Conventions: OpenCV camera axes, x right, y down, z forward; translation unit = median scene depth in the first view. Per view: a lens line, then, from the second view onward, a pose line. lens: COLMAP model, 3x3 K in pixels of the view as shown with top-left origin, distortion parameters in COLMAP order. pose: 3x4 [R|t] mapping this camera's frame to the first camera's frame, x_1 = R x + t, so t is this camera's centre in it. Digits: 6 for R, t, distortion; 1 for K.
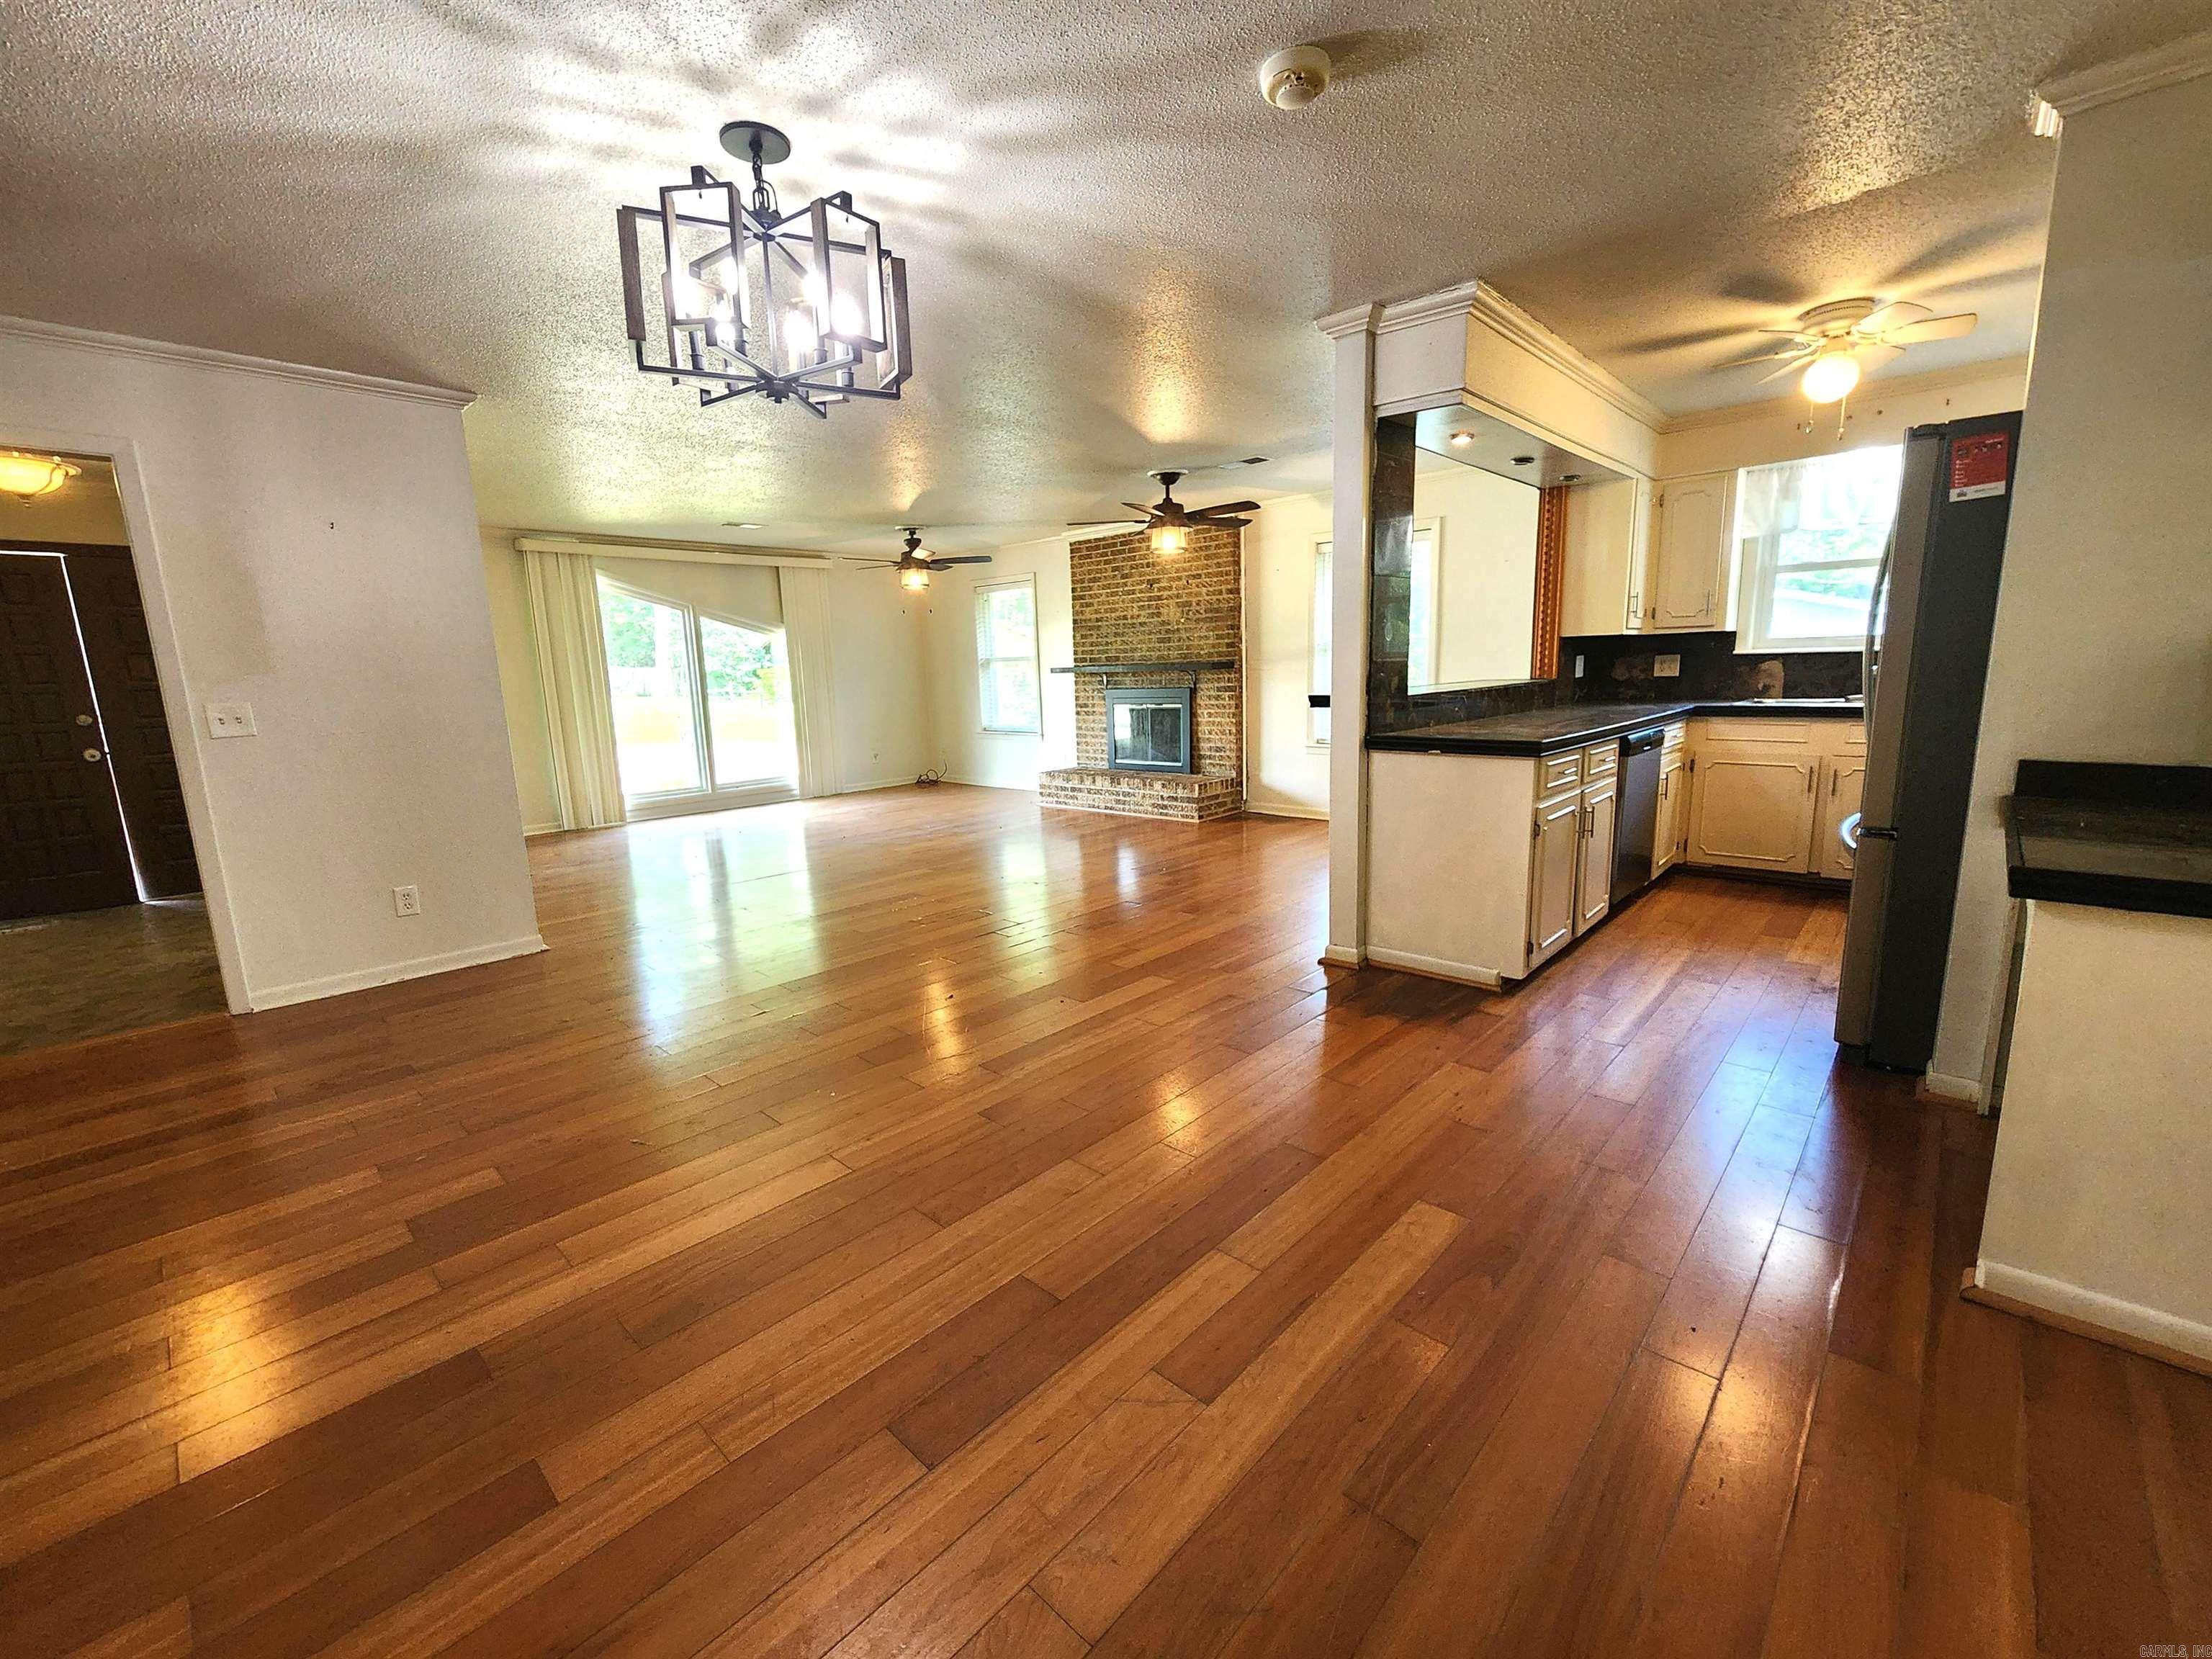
lens RADIAL K [[910.5, 0, 1100.2], [0, 910.5, 837.0], [0, 0, 1]] dist [-0.001855, 0.000170]
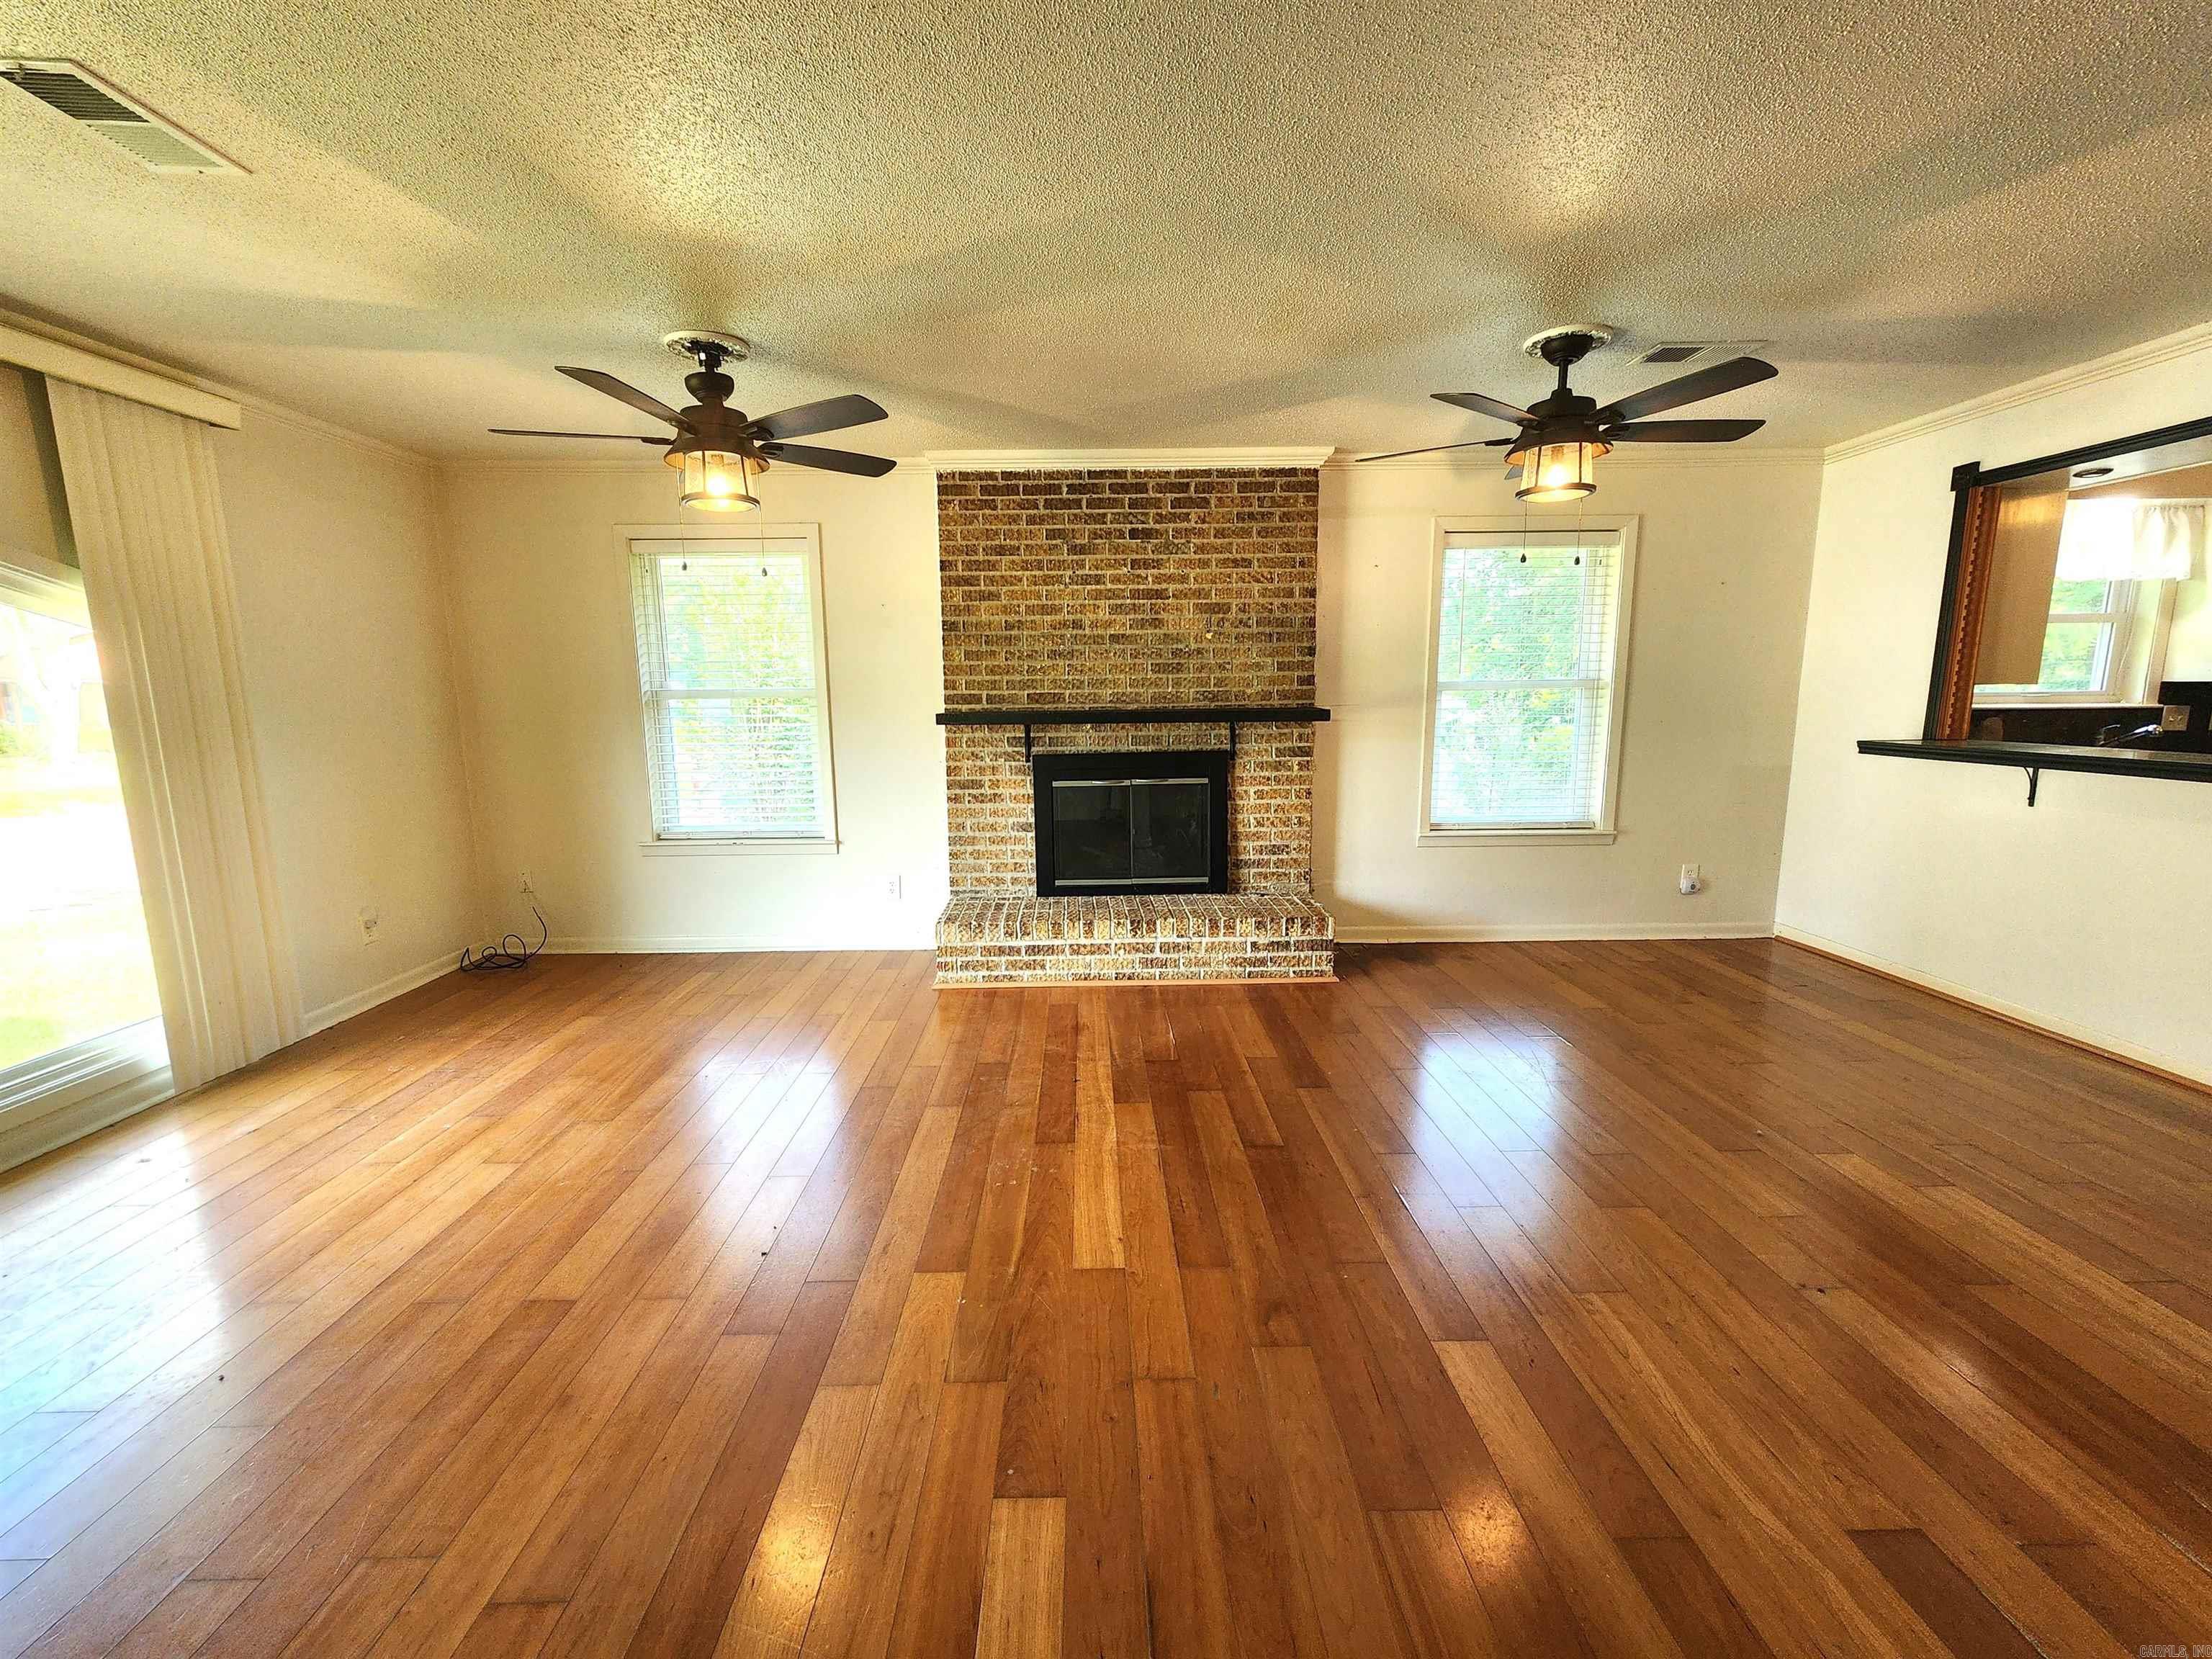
lens RADIAL K [[910.5, 0, 1094.5], [0, 910.5, 838.9], [0, 0, 1]] dist [-0.001855, 0.000170]
pose [[0.725267, -0.086641, 0.682994, -0.367203], [0.115809, 0.993267, 0.003023, -0.117660], [-0.678657, 0.076904, 0.730418, 0.627040]]
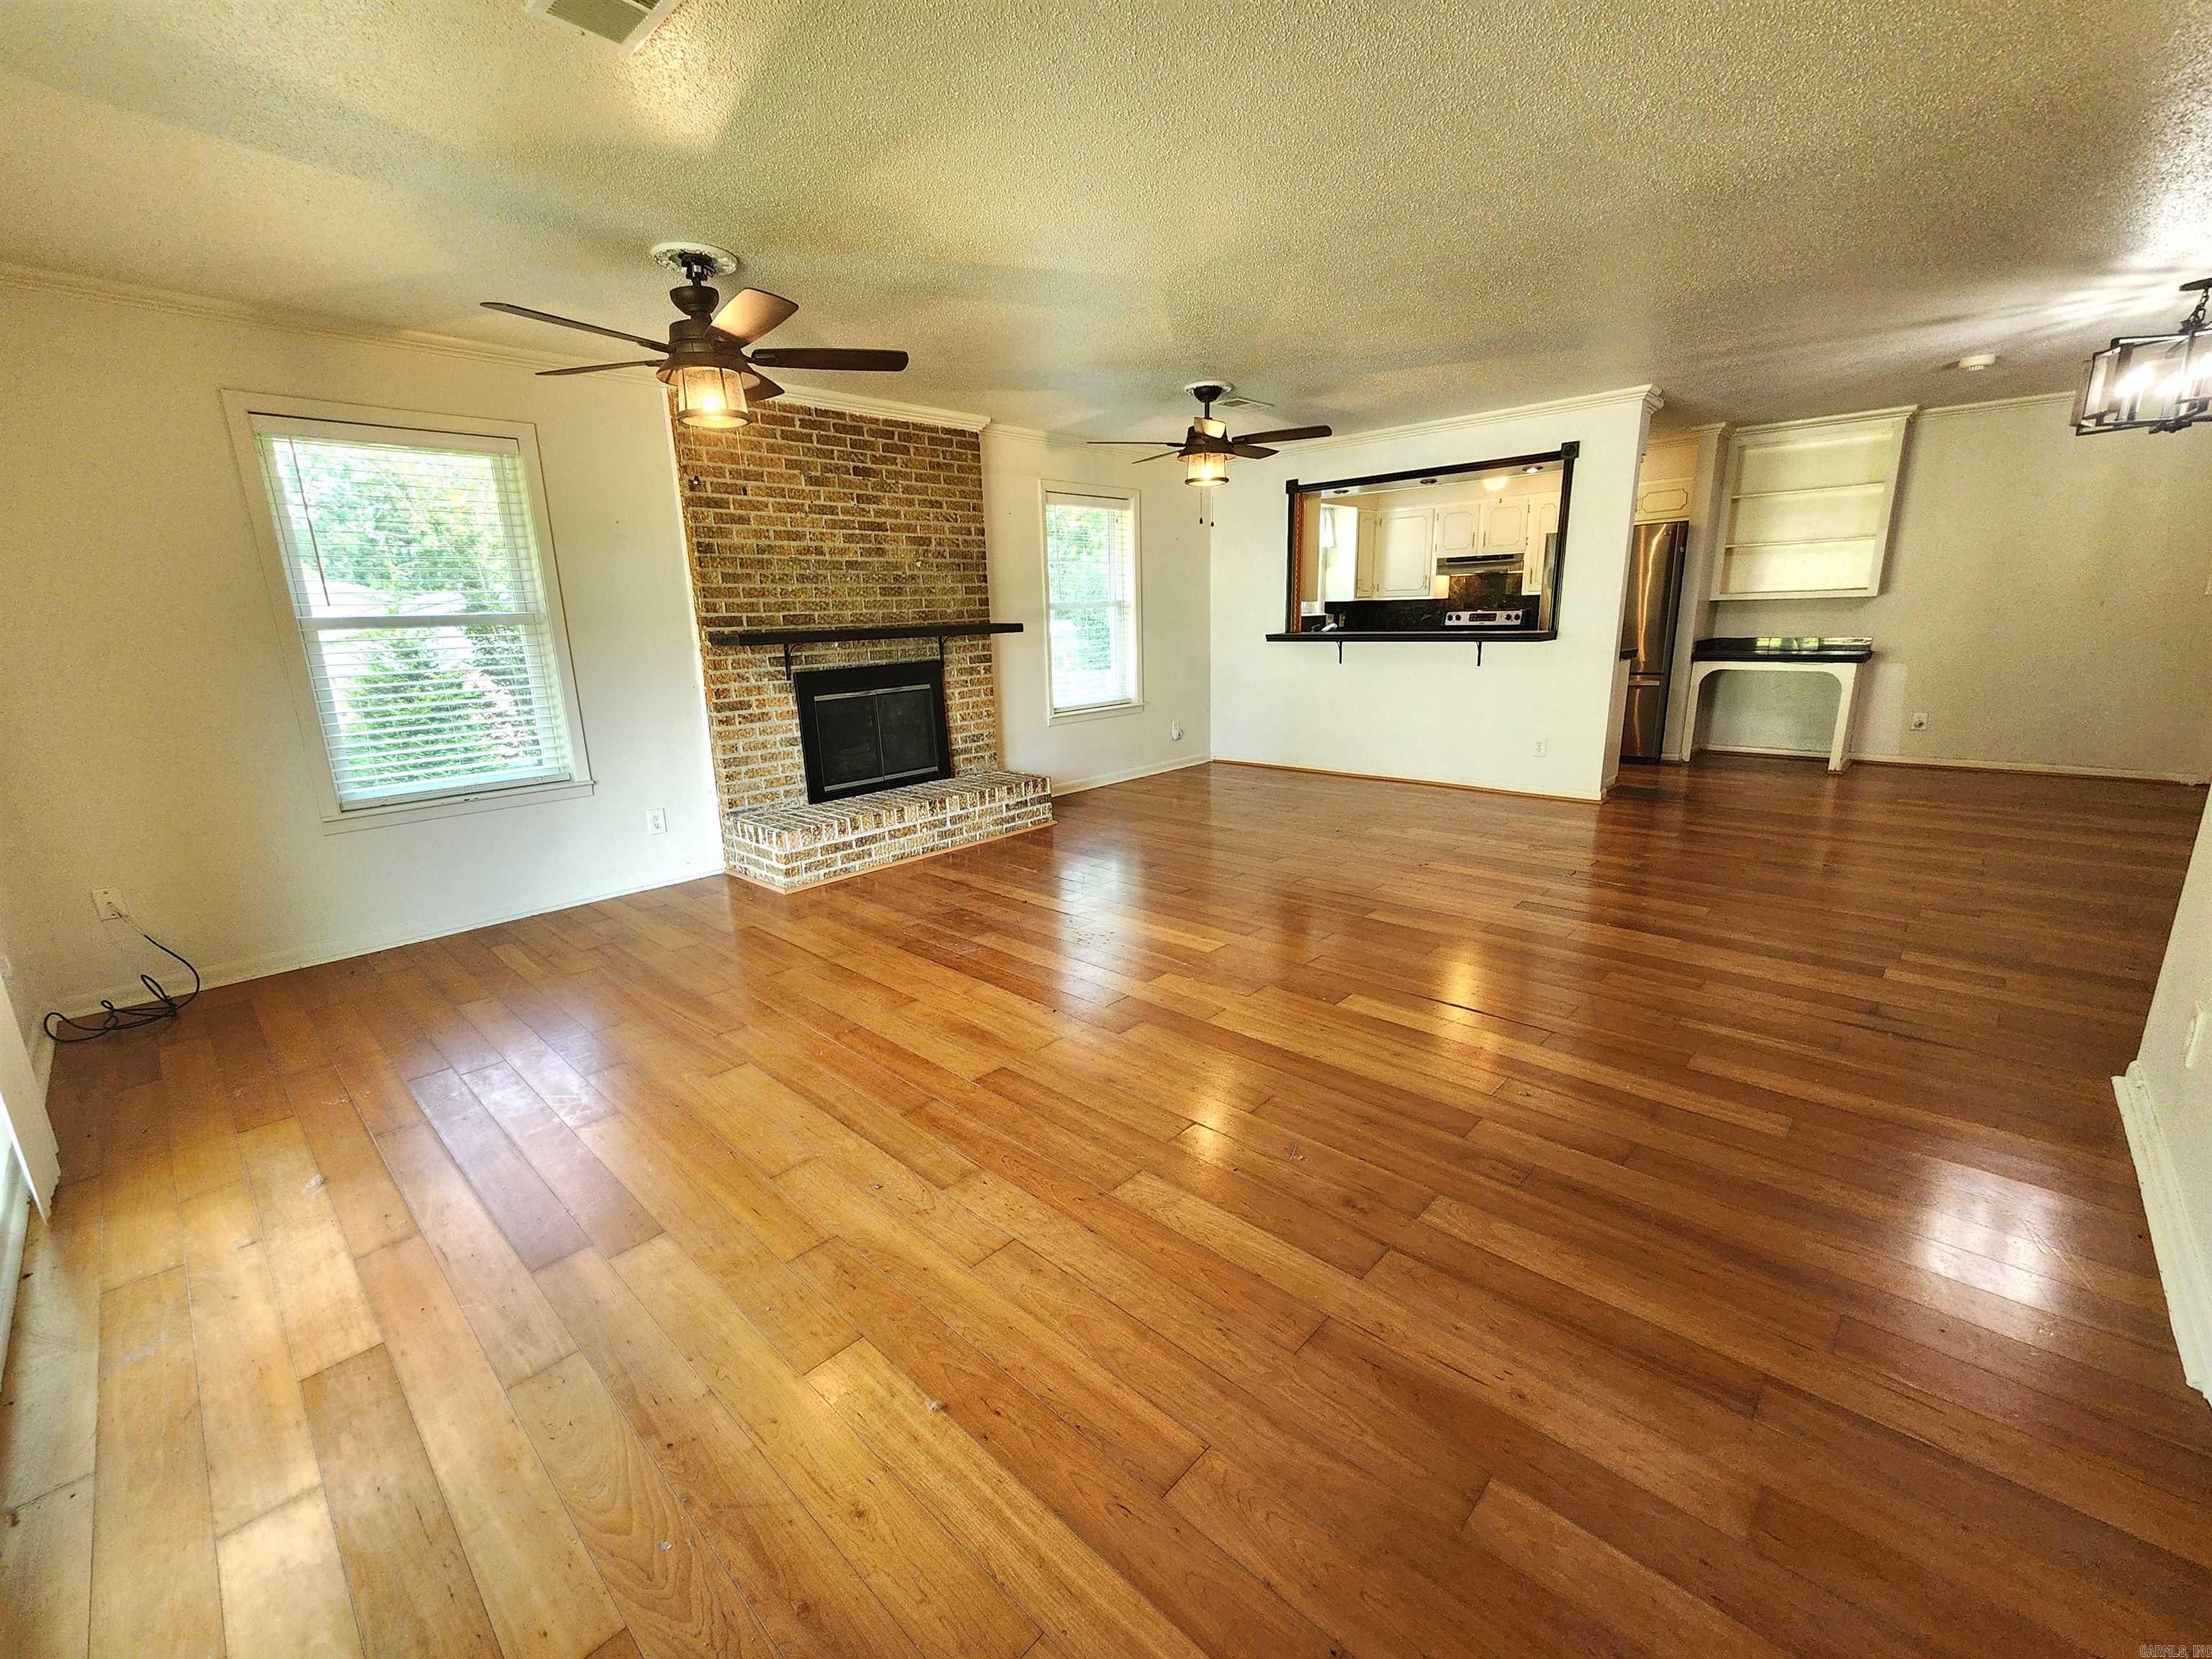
lens RADIAL K [[910.5, 0, 1101.6], [0, 910.5, 846.0], [0, 0, 1]] dist [-0.001855, 0.000170]
pose [[0.006134, -0.222037, 0.975019, -0.632462], [0.211153, 0.953340, 0.215772, -0.150837], [-0.977434, 0.204554, 0.052731, 0.859386]]
